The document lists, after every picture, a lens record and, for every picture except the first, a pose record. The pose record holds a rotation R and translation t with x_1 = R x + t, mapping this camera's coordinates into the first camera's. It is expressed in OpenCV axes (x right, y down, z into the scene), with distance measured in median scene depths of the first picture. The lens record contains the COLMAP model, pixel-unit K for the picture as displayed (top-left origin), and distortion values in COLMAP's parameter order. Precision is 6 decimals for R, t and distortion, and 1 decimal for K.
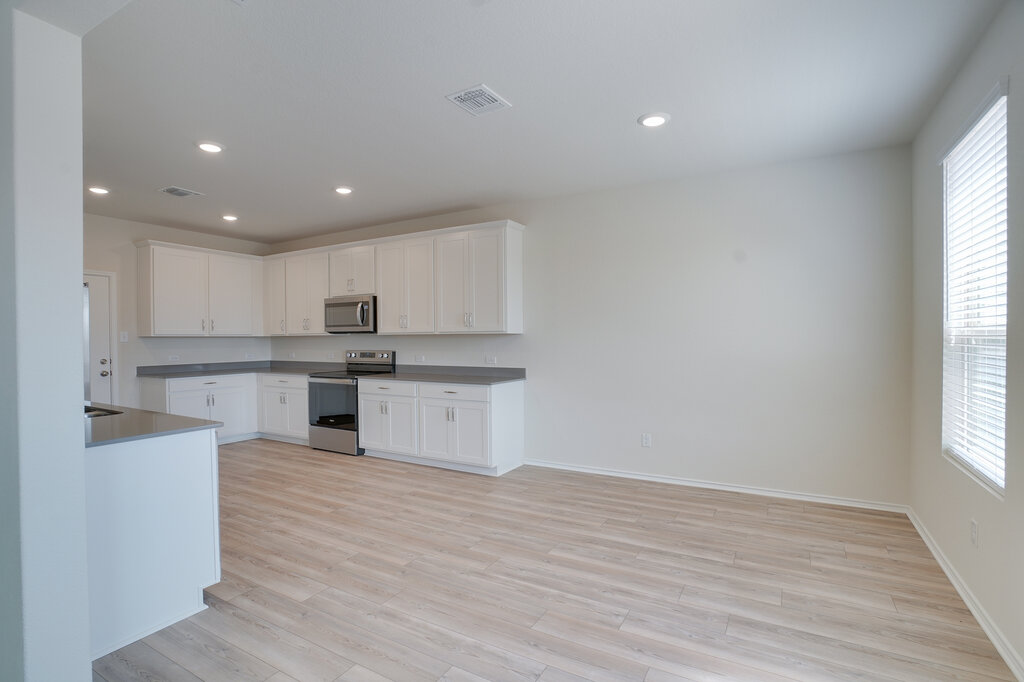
lens RADIAL K [[485.9, 0, 559.4], [0, 485.9, 344.9], [0, 0, 1]] dist [-0.061480, 0.023319]
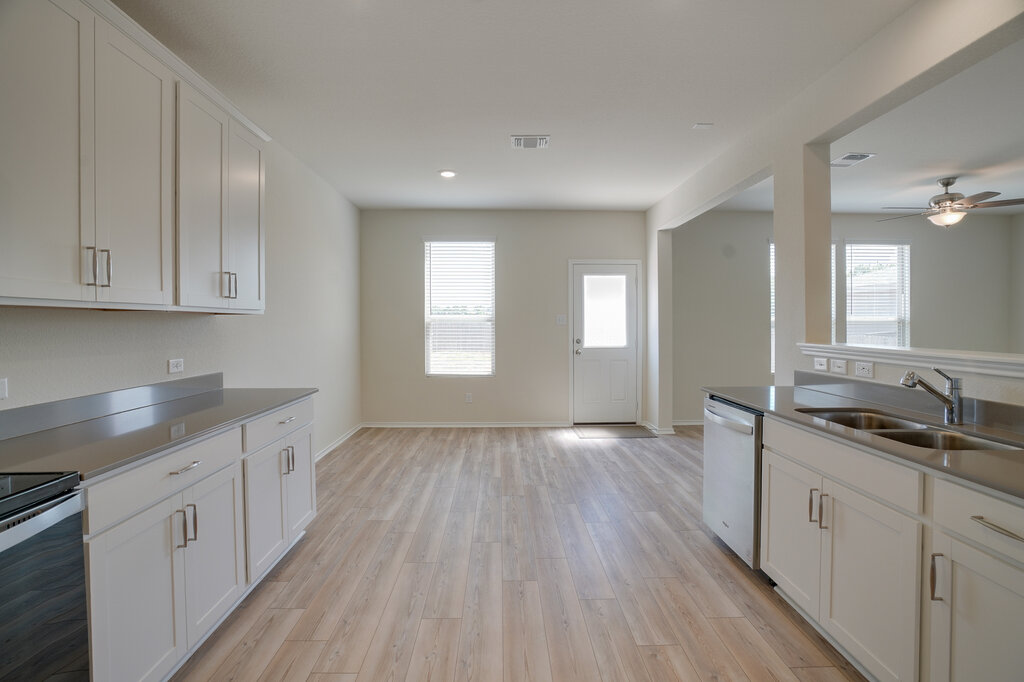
lens RADIAL K [[476.0, 0, 512.0], [0, 476.0, 341.0], [0, 0, 1]] dist [-0.059383, 0.021966]
pose [[-0.449893, -0.026768, 0.892681, -0.756032], [0.017710, 0.999087, 0.038884, -0.007349], [-0.892907, 0.033303, -0.449008, 0.951094]]
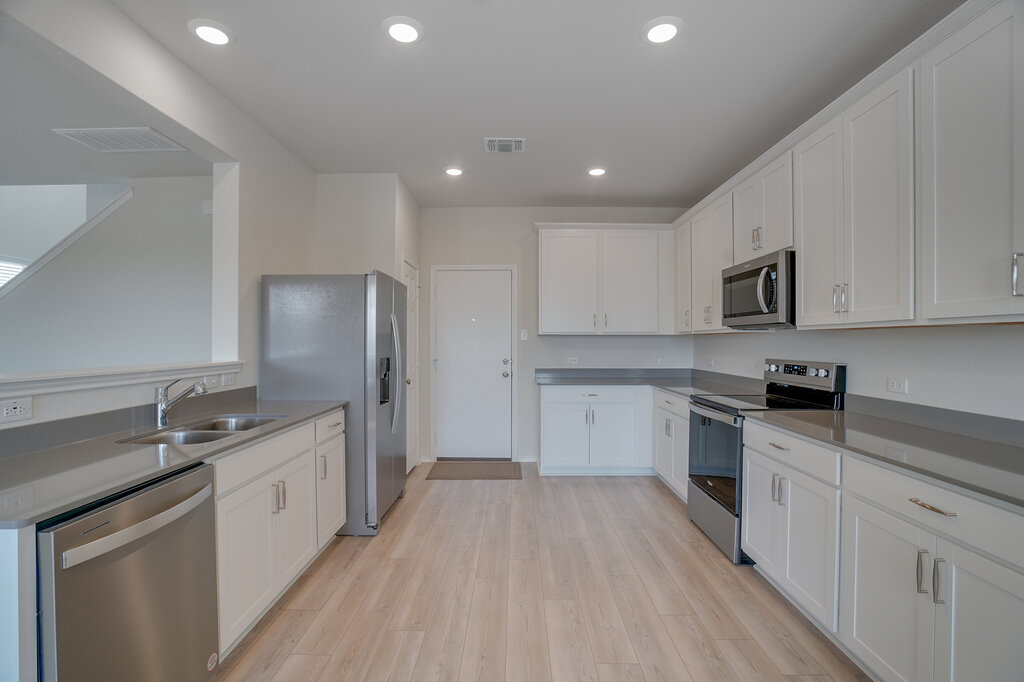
lens RADIAL K [[510.1, 0, 512.0], [0, 510.1, 341.0], [0, 0, 1]] dist [-0.036813, 0.028091]
pose [[0.428784, 0.006882, -0.903381, -0.041250], [-0.016114, 0.999870, -0.000031, -0.005676], [0.903263, 0.014570, 0.428839, 0.576599]]
